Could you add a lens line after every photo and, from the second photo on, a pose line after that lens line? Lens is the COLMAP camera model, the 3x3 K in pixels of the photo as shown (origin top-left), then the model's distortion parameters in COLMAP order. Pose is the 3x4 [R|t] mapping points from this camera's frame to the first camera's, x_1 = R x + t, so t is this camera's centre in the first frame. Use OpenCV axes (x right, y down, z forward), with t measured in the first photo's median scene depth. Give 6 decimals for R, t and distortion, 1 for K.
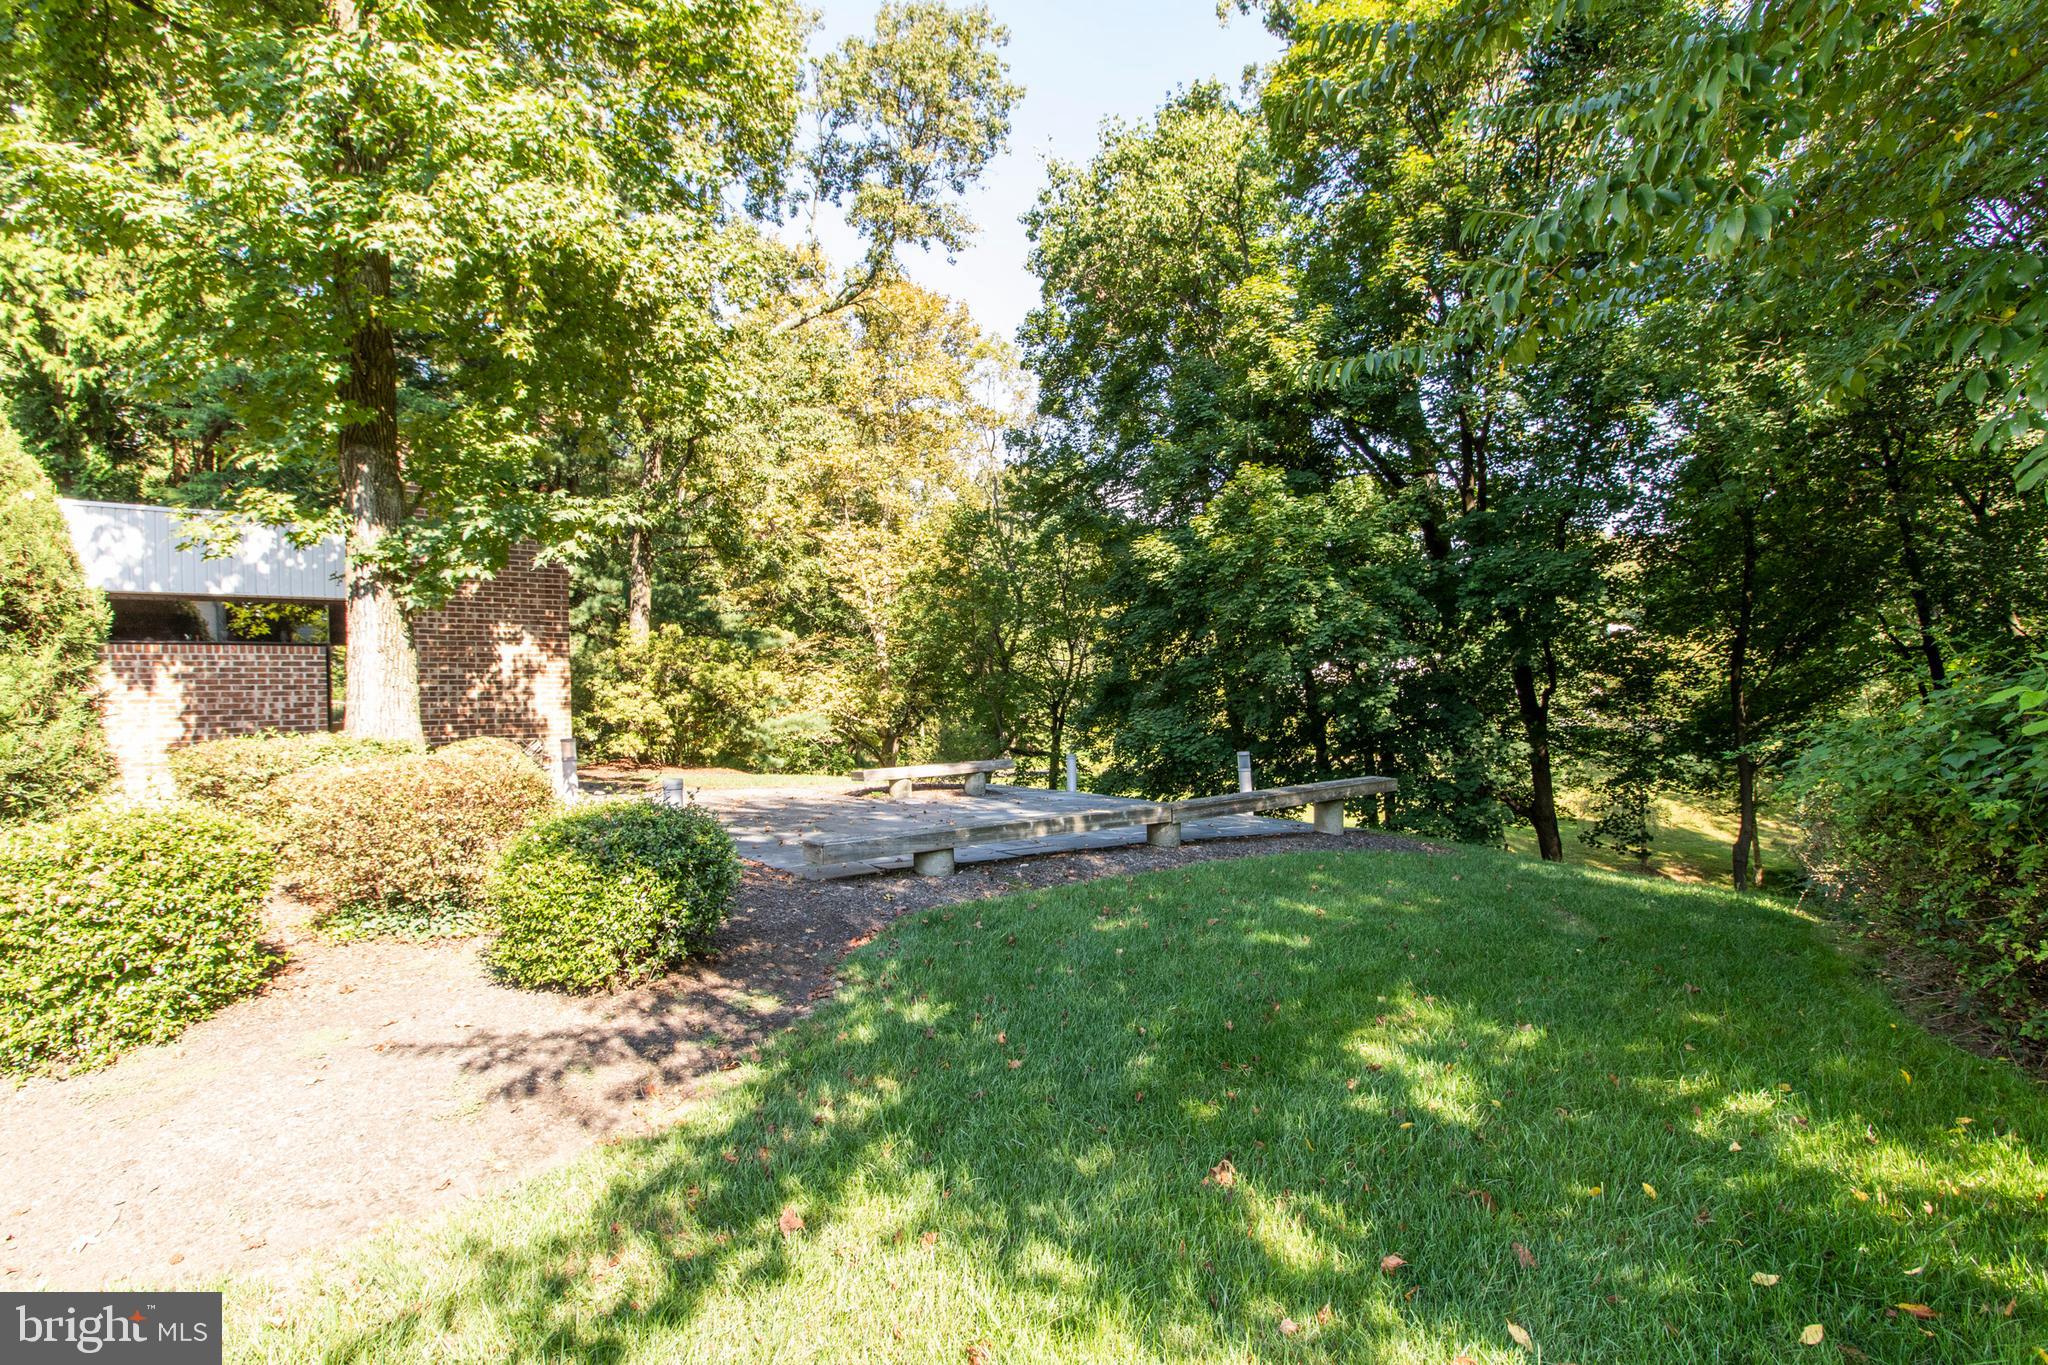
lens RADIAL K [[936.6, 0, 1015.0], [0, 936.6, 707.5], [0, 0, 1]] dist [0.001248, 0.000091]
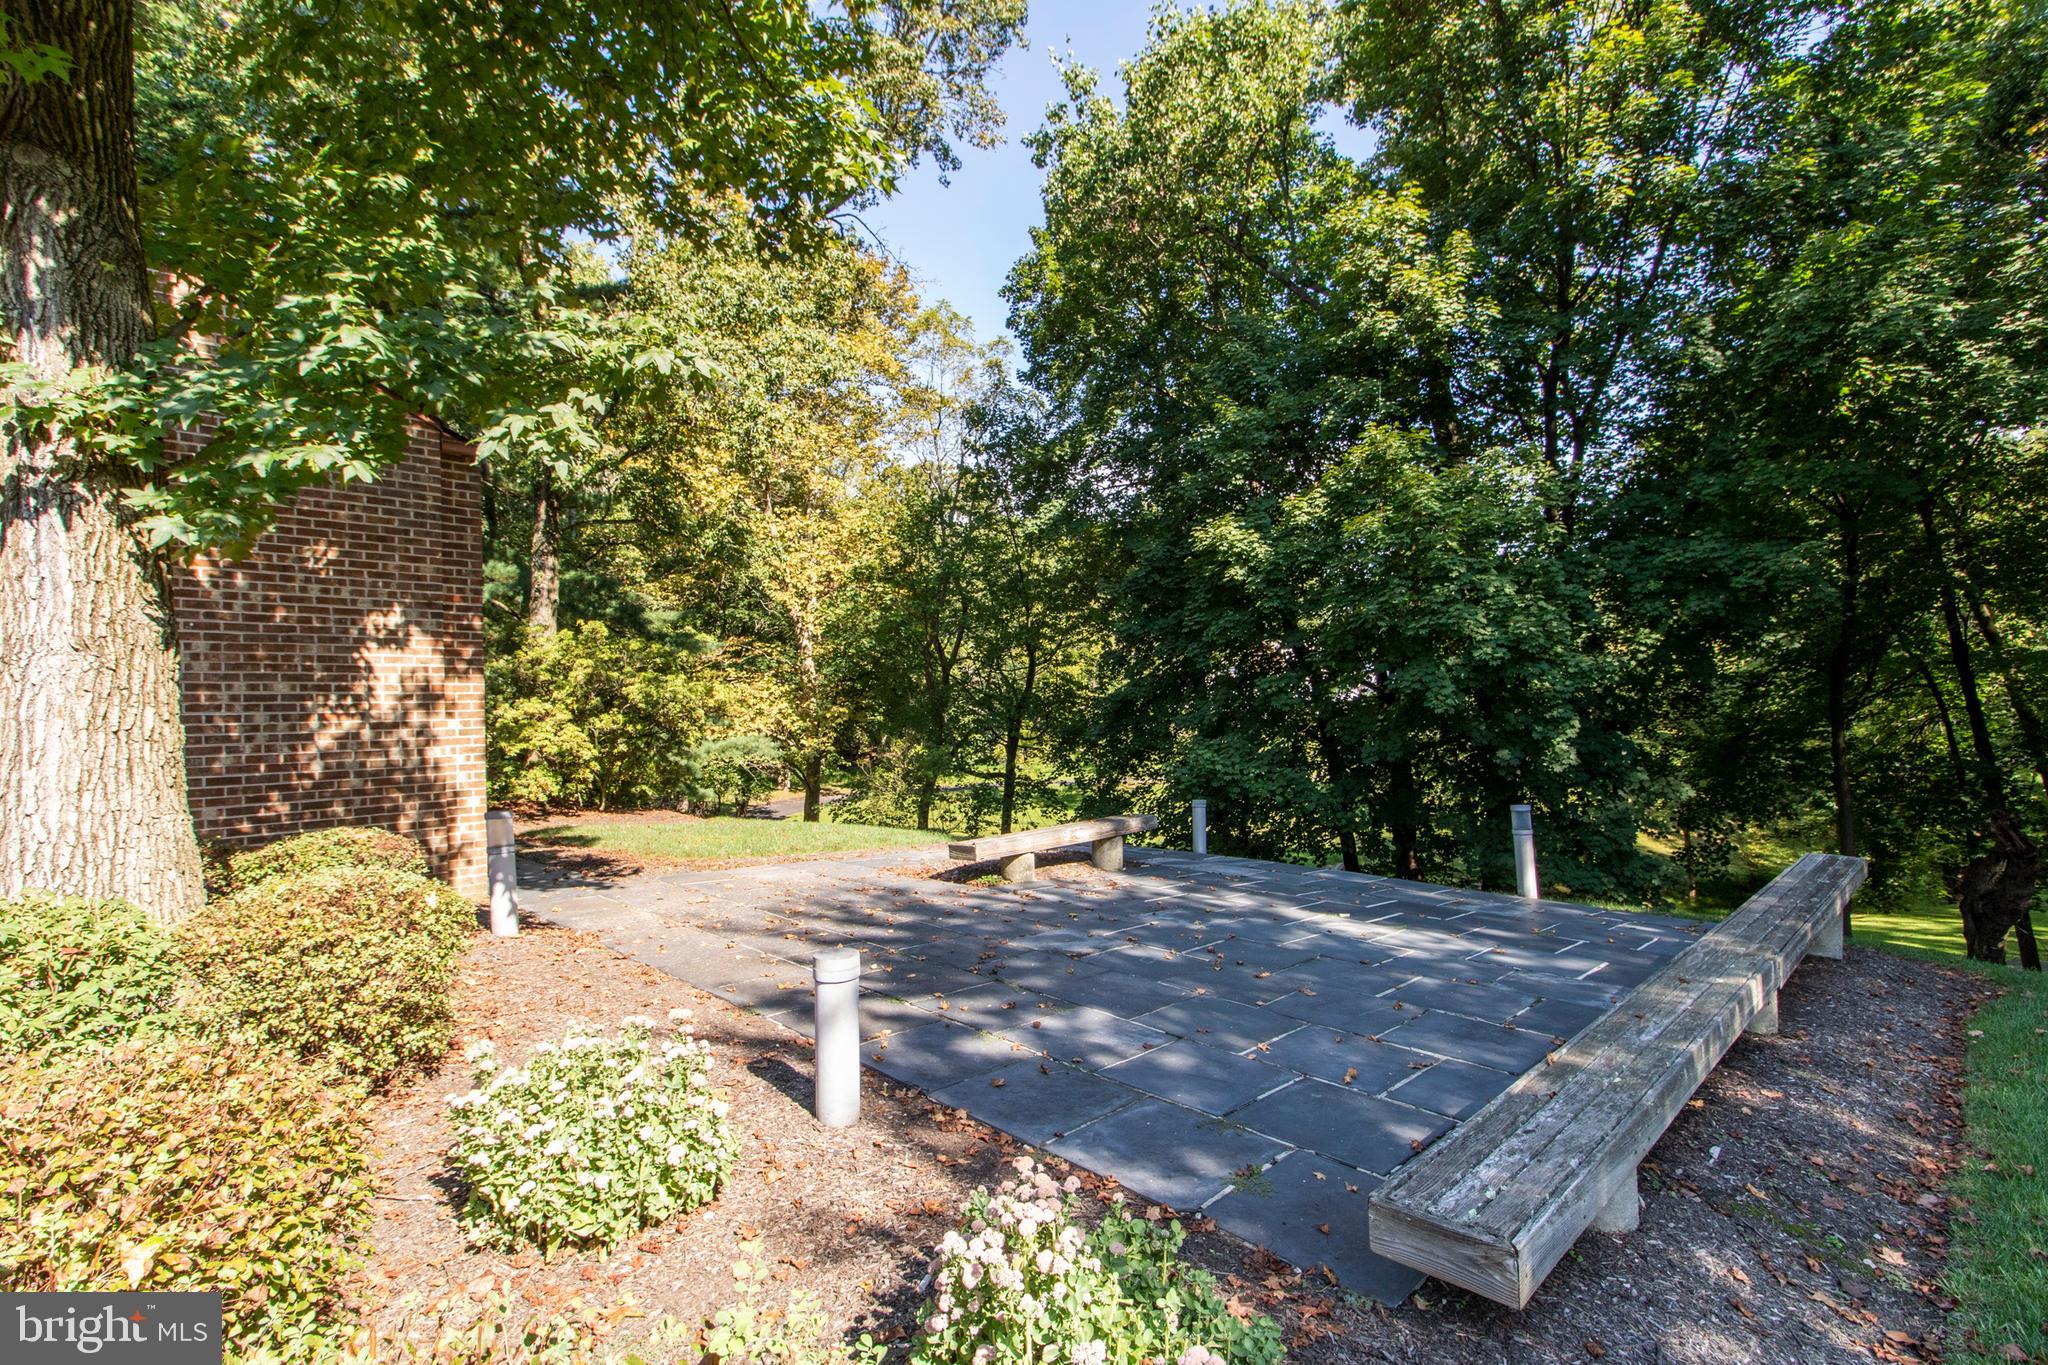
lens RADIAL K [[979.3, 0, 1030.5], [0, 979.3, 709.2], [0, 0, 1]] dist [0.000027, -0.000413]
pose [[0.993446, 0.003770, 0.114242, -0.115860], [-0.002548, 0.999938, -0.010846, -0.011348], [-0.114276, 0.010484, 0.993394, 0.195404]]
